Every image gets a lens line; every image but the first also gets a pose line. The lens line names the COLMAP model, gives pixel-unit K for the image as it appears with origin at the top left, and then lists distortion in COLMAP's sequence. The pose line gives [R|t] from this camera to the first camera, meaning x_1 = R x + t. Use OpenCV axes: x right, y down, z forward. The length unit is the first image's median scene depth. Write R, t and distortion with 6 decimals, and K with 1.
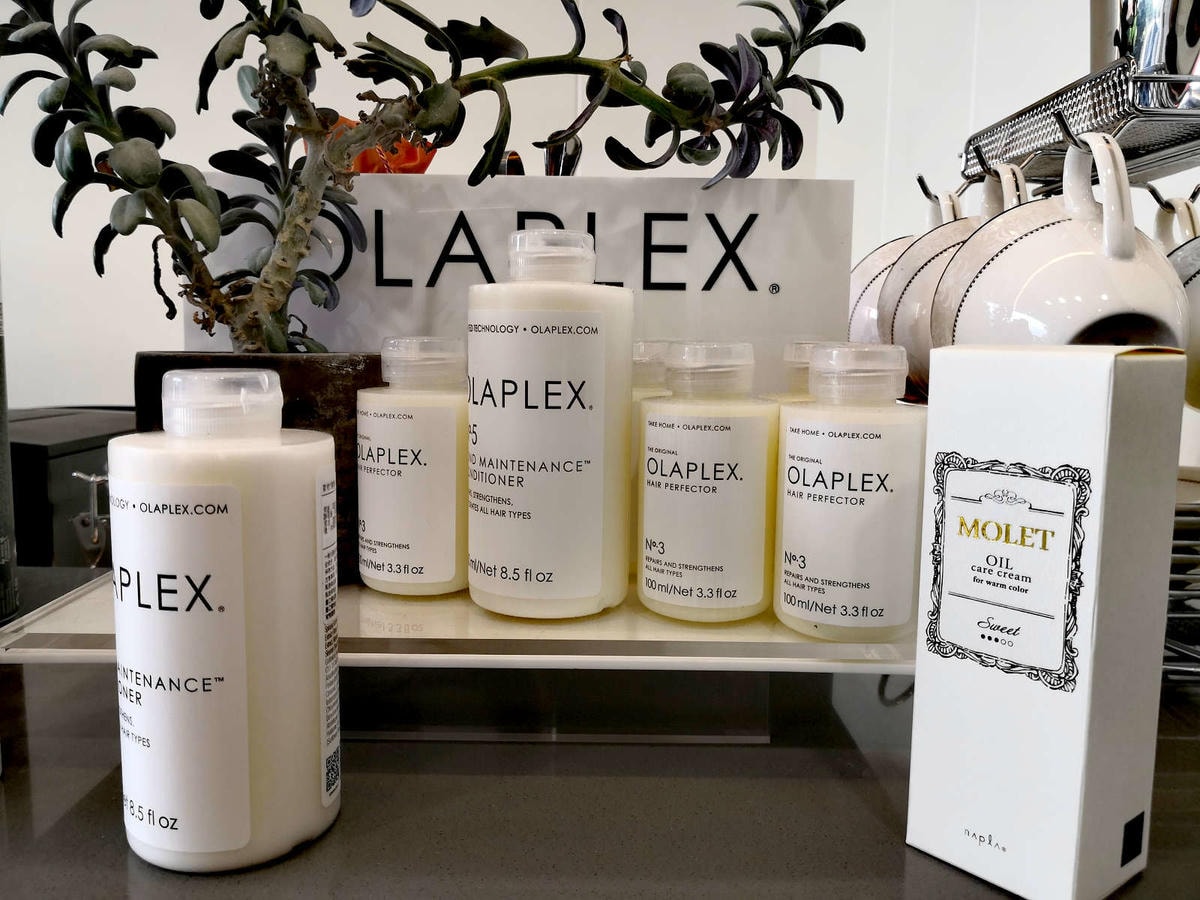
lens RADIAL K [[1018.6, 0, 600.0], [0, 1018.6, 450.0], [0, 0, 1]] dist [-0.002545, -0.011858]
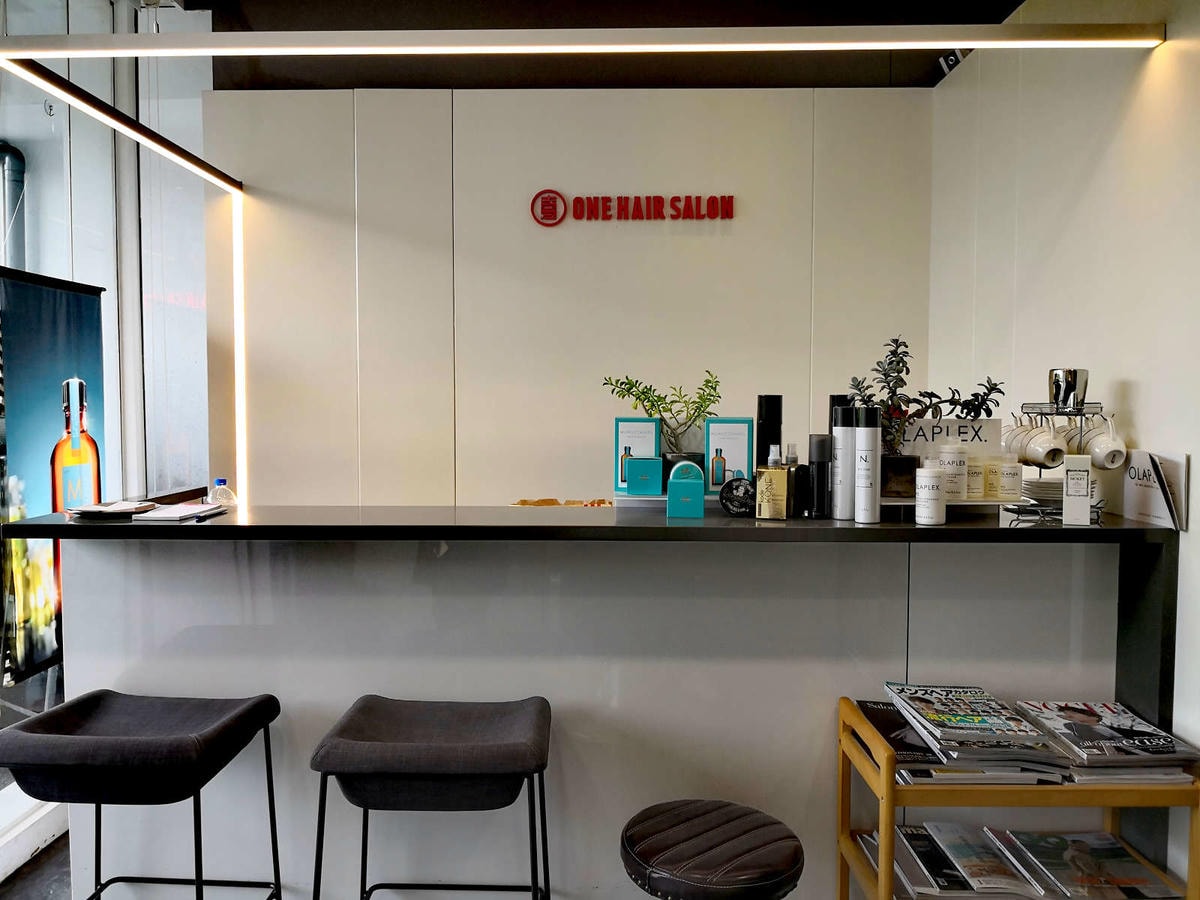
lens RADIAL K [[1018.6, 0, 600.0], [0, 1018.6, 450.0], [0, 0, 1]] dist [-0.002545, -0.011858]
pose [[0.999892, -0.013607, -0.005583, -1.714404], [0.013167, 0.997285, -0.072455, 0.221853], [0.006554, 0.072373, 0.997356, -4.019640]]
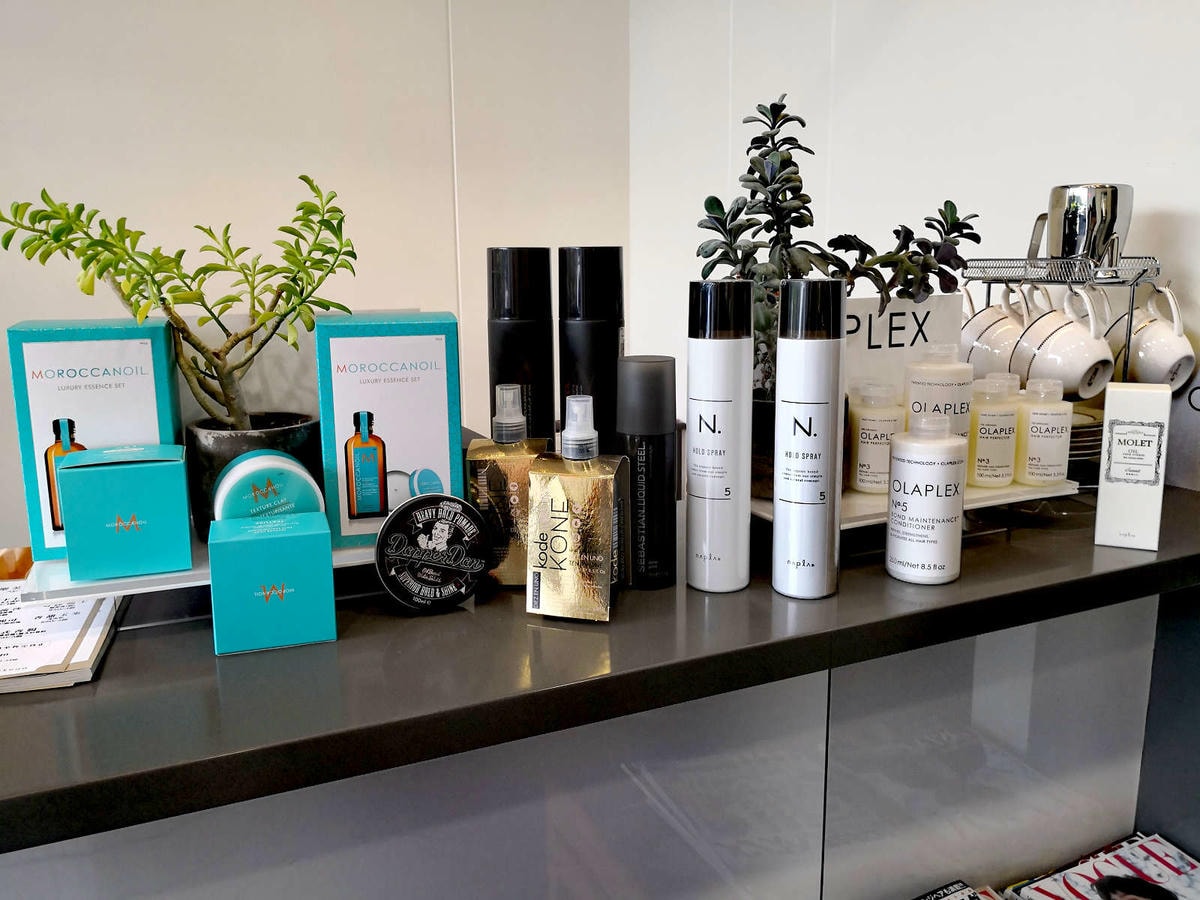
lens RADIAL K [[1018.6, 0, 600.0], [0, 1018.6, 450.0], [0, 0, 1]] dist [-0.002545, -0.011858]
pose [[0.913534, -0.102237, 0.393704, -1.473640], [0.073490, 0.993454, 0.087458, -0.184577], [-0.400068, -0.050963, 0.915067, -0.798019]]
